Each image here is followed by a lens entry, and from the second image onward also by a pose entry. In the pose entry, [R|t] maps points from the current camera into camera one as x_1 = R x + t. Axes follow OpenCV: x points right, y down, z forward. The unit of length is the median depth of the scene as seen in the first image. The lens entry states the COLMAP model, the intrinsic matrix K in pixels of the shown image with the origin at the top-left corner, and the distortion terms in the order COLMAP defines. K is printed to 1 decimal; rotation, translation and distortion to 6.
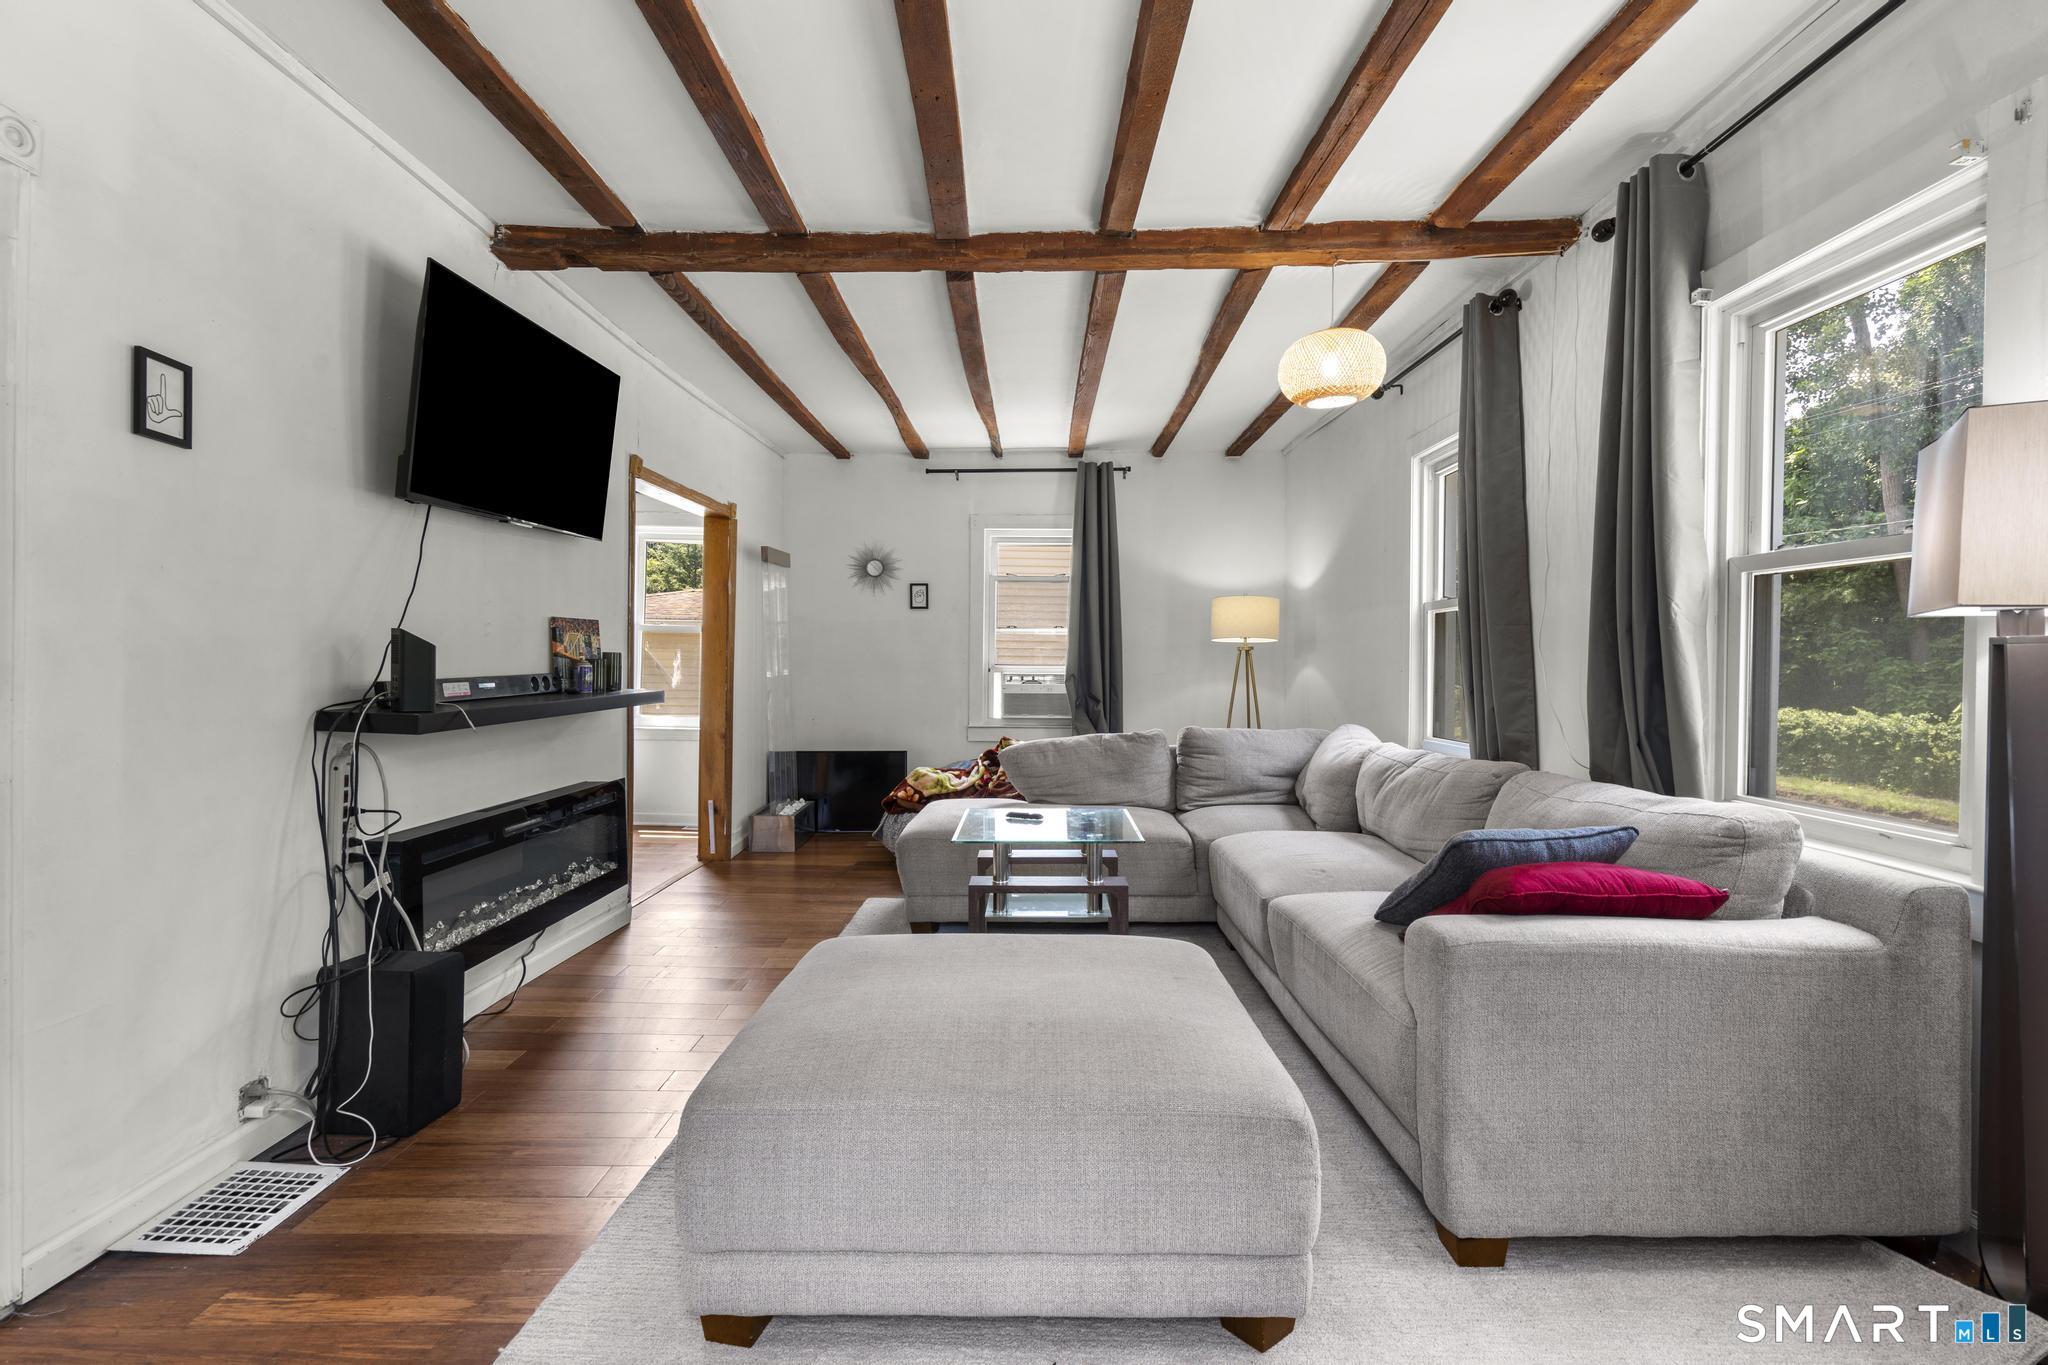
lens RADIAL K [[923.2, 0, 1020.2], [0, 923.2, 676.0], [0, 0, 1]] dist [-0.002075, 0.001052]
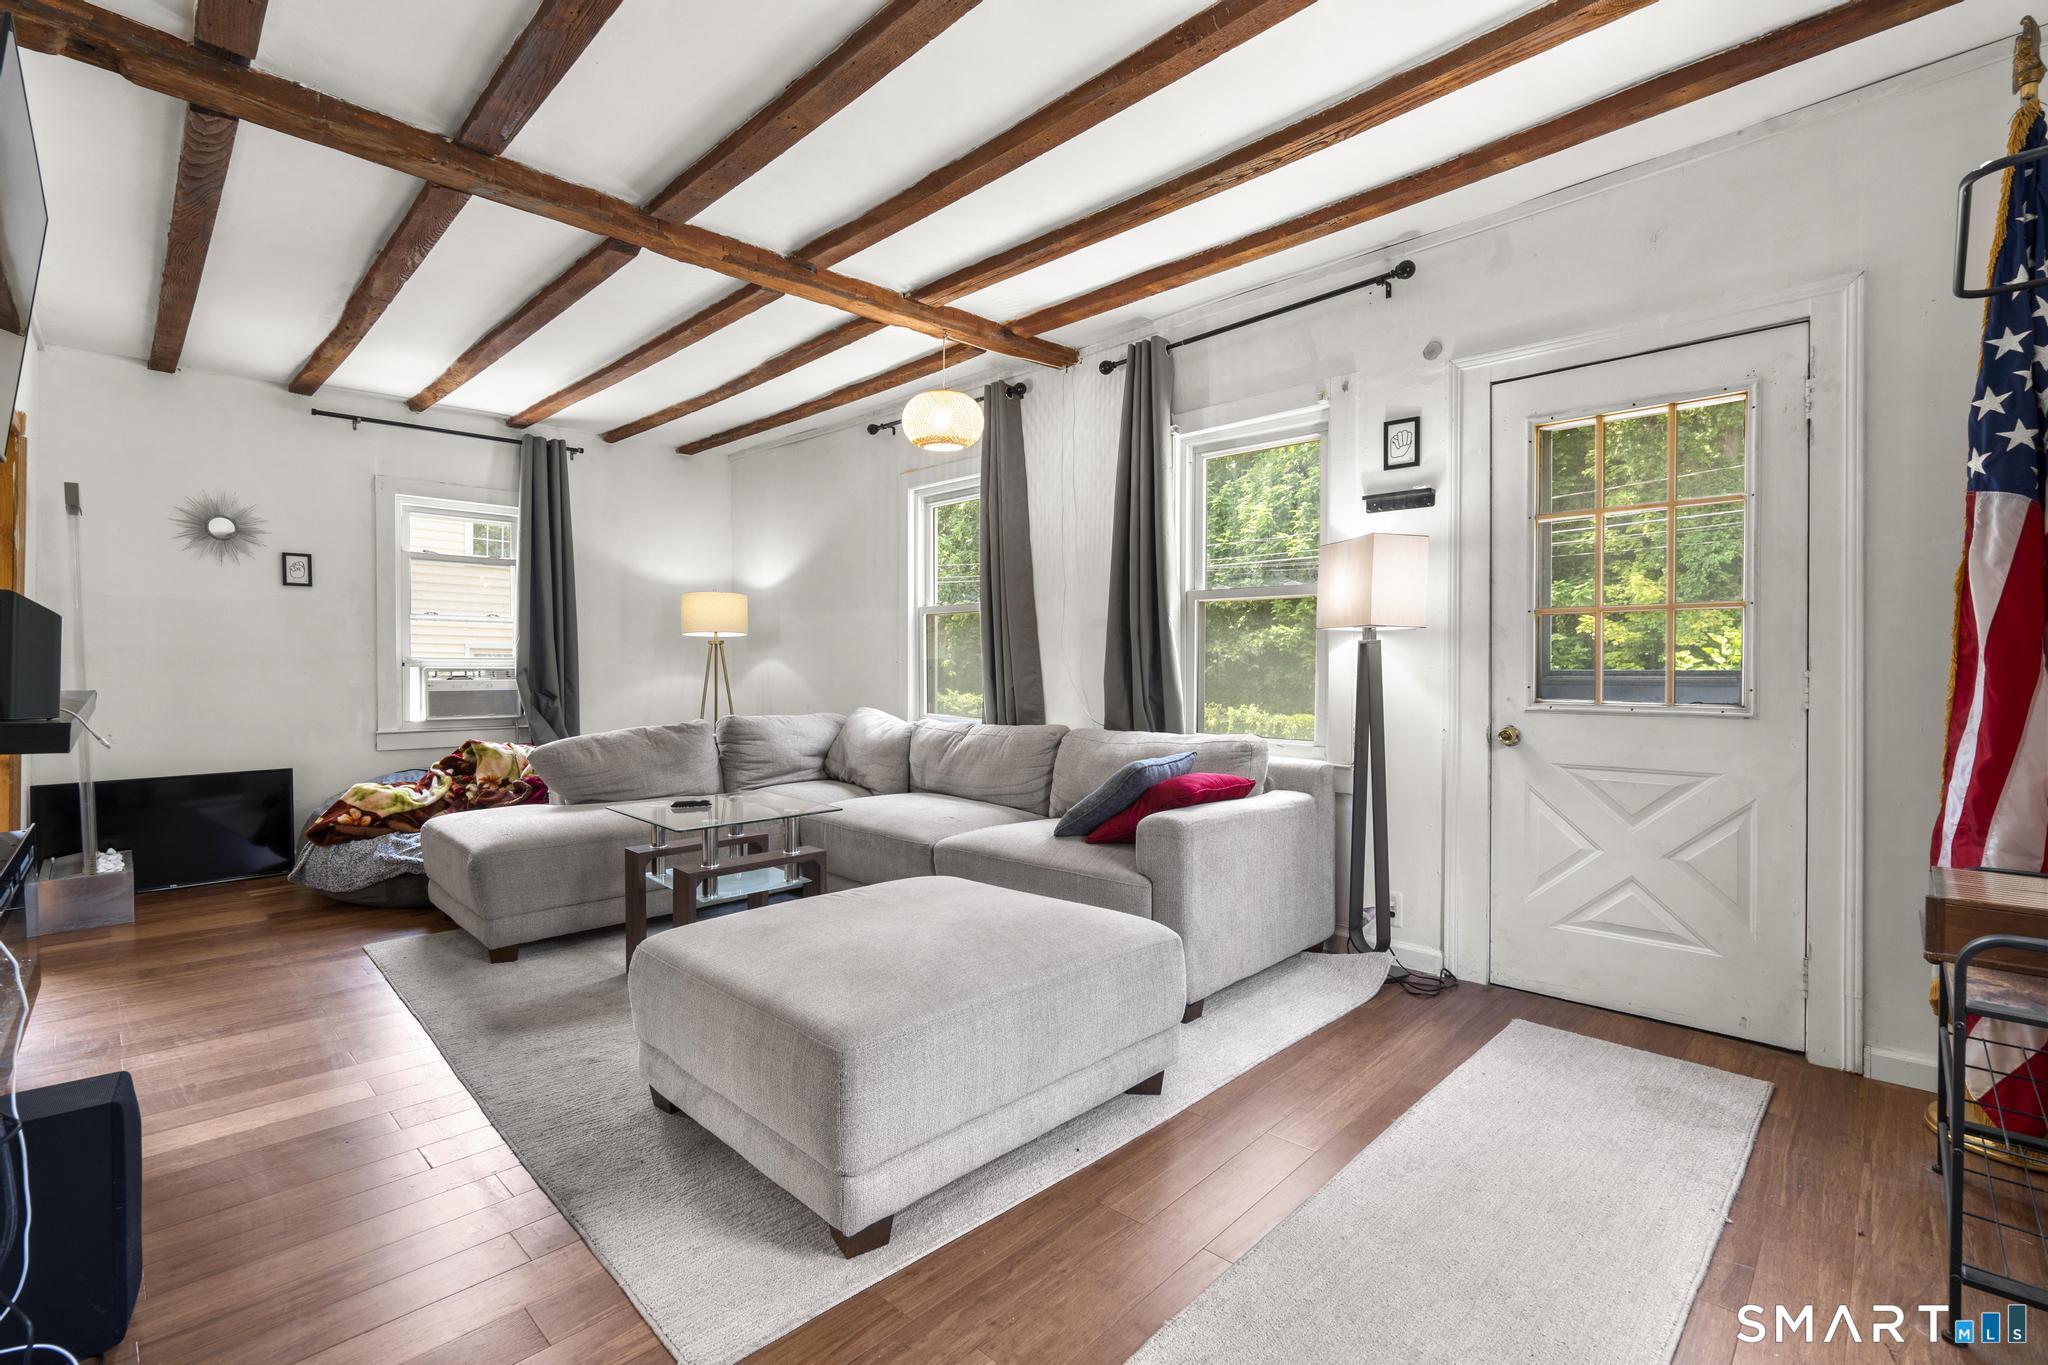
lens RADIAL K [[923.2, 0, 1020.2], [0, 923.2, 676.0], [0, 0, 1]] dist [-0.002075, 0.001052]
pose [[0.702812, -0.011476, 0.711284, -0.345177], [0.009481, 0.999932, 0.006765, 0.005943], [-0.711313, 0.001989, 0.702873, 0.026508]]
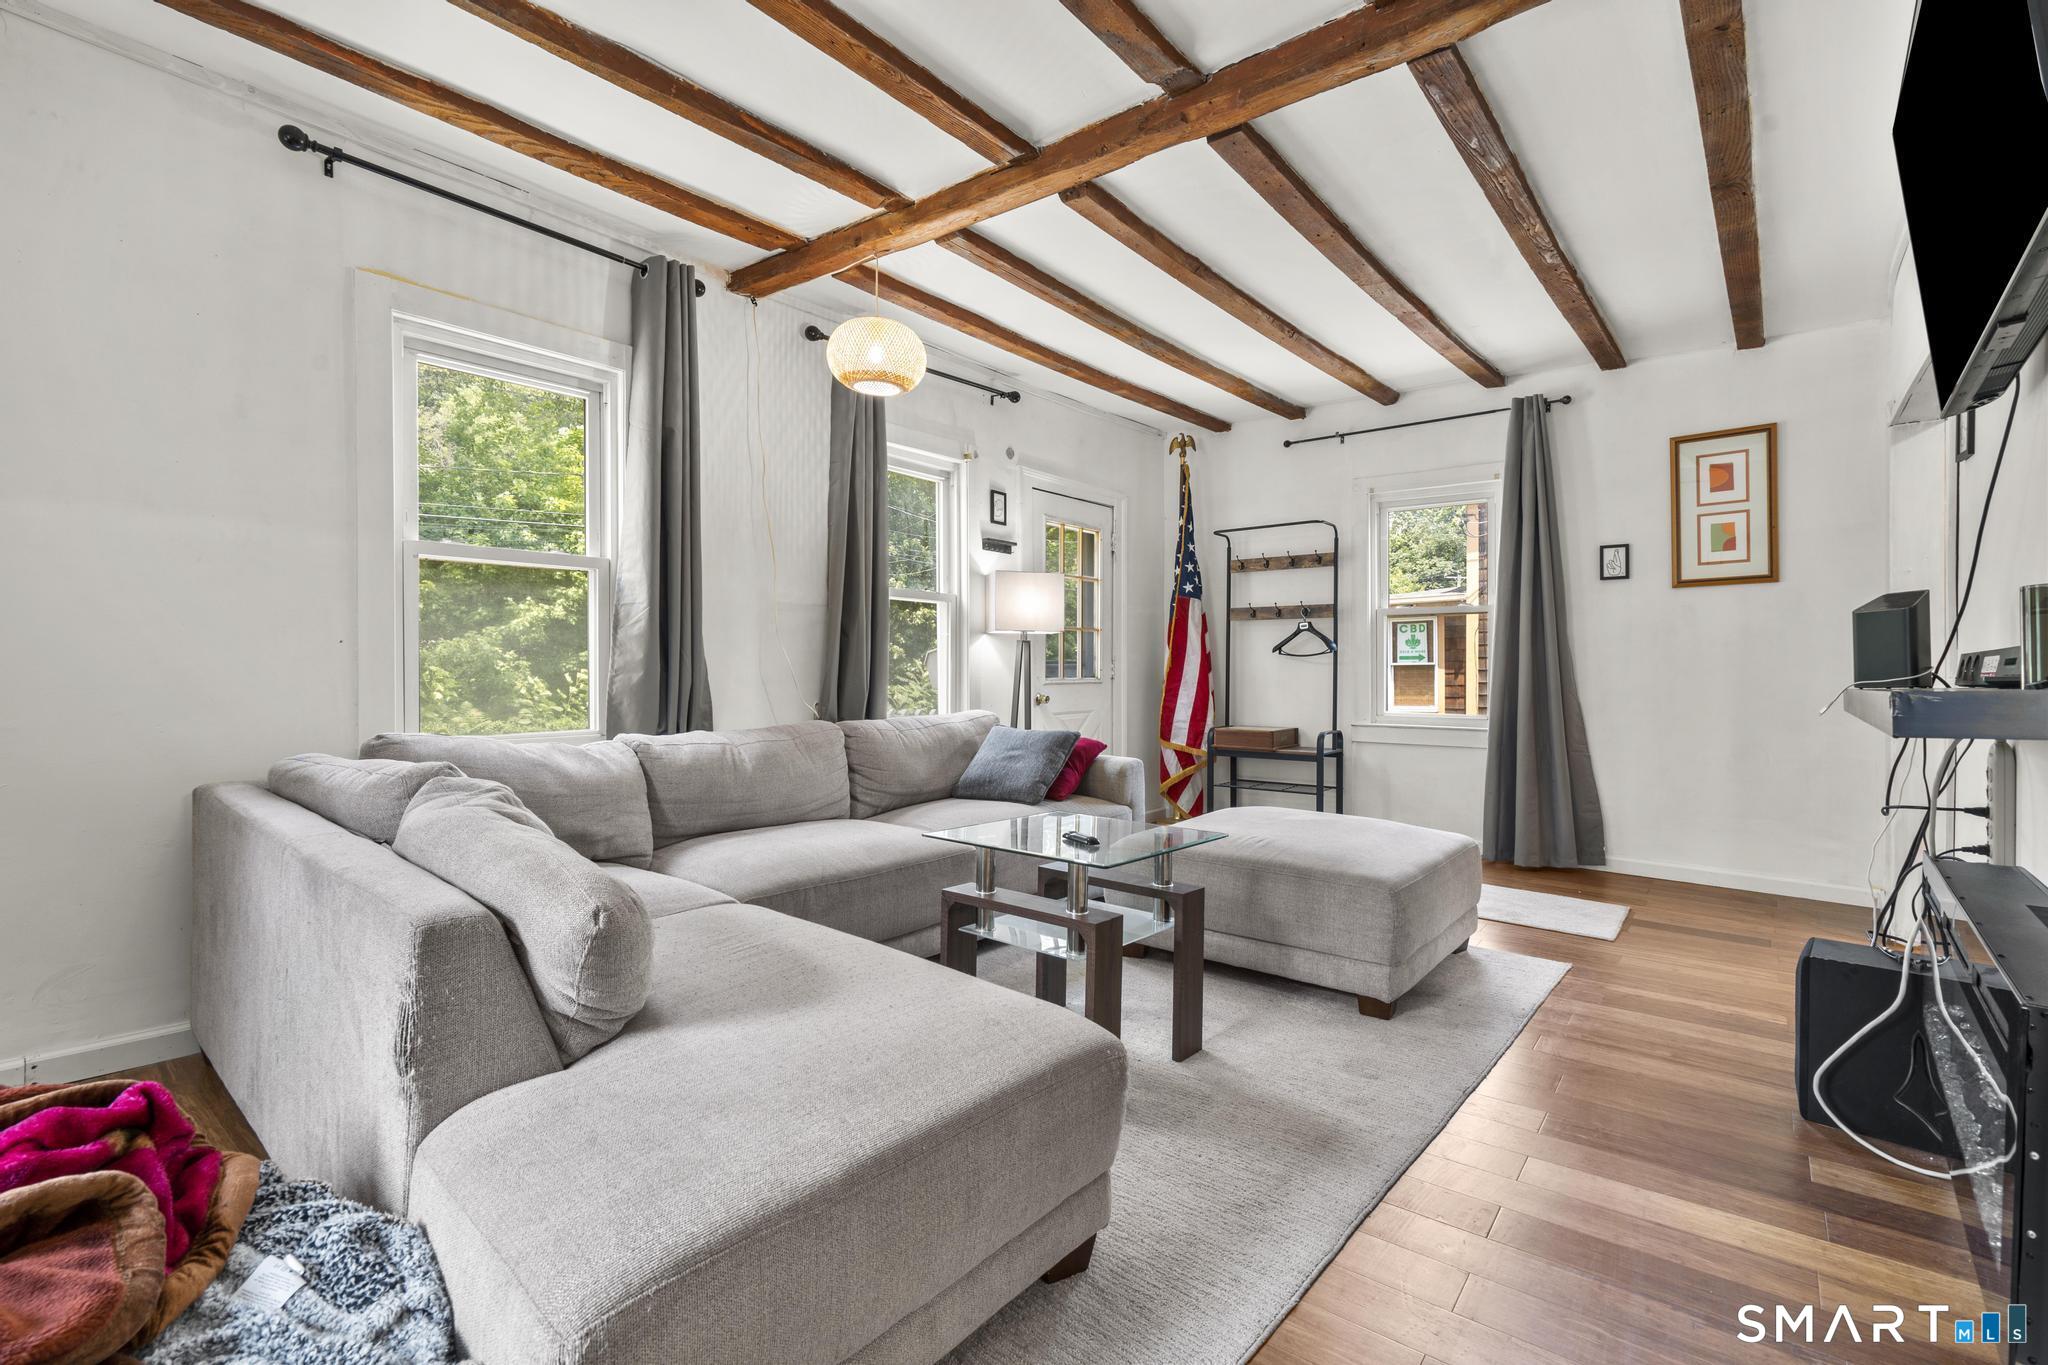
lens RADIAL K [[923.2, 0, 1020.2], [0, 923.2, 676.0], [0, 0, 1]] dist [-0.002075, 0.001052]
pose [[-0.775407, -0.015000, 0.631283, -0.318046], [-0.001031, 0.999747, 0.022489, 0.002865], [-0.631460, 0.016787, -0.775226, 1.199381]]
